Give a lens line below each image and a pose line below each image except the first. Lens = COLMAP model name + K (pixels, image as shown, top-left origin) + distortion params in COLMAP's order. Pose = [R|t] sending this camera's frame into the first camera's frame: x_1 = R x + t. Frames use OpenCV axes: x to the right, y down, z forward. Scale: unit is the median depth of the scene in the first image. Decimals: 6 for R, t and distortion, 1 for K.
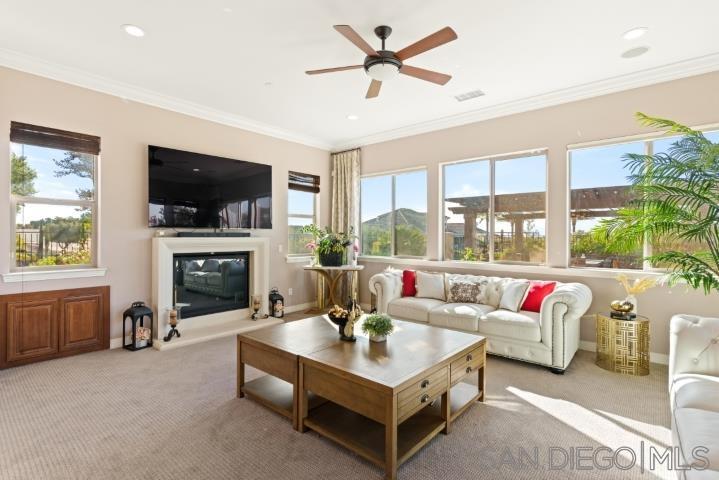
lens RADIAL K [[349.8, 0, 359.5], [0, 349.8, 240.0], [0, 0, 1]] dist [-0.000249, 0.000047]
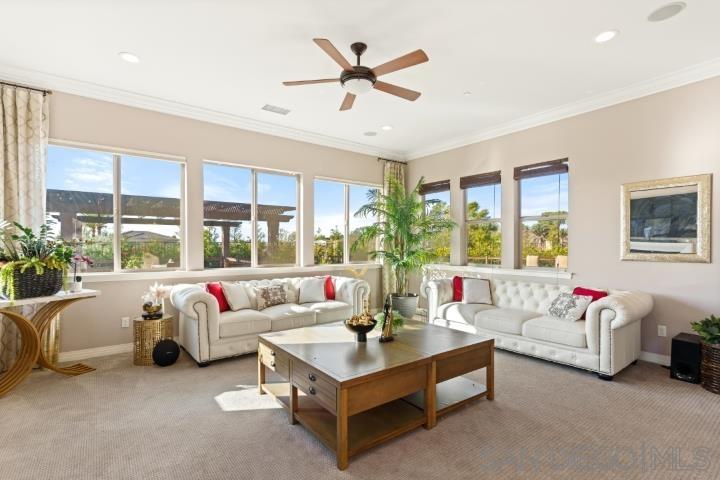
lens RADIAL K [[344.2, 0, 359.1], [0, 344.2, 246.3], [0, 0, 1]] dist [0.001313, 0.000062]
pose [[0.216638, -0.008886, 0.976211, -0.591335], [0.009211, 0.999933, 0.007058, -0.003227], [-0.976208, 0.007463, 0.216706, 0.479580]]
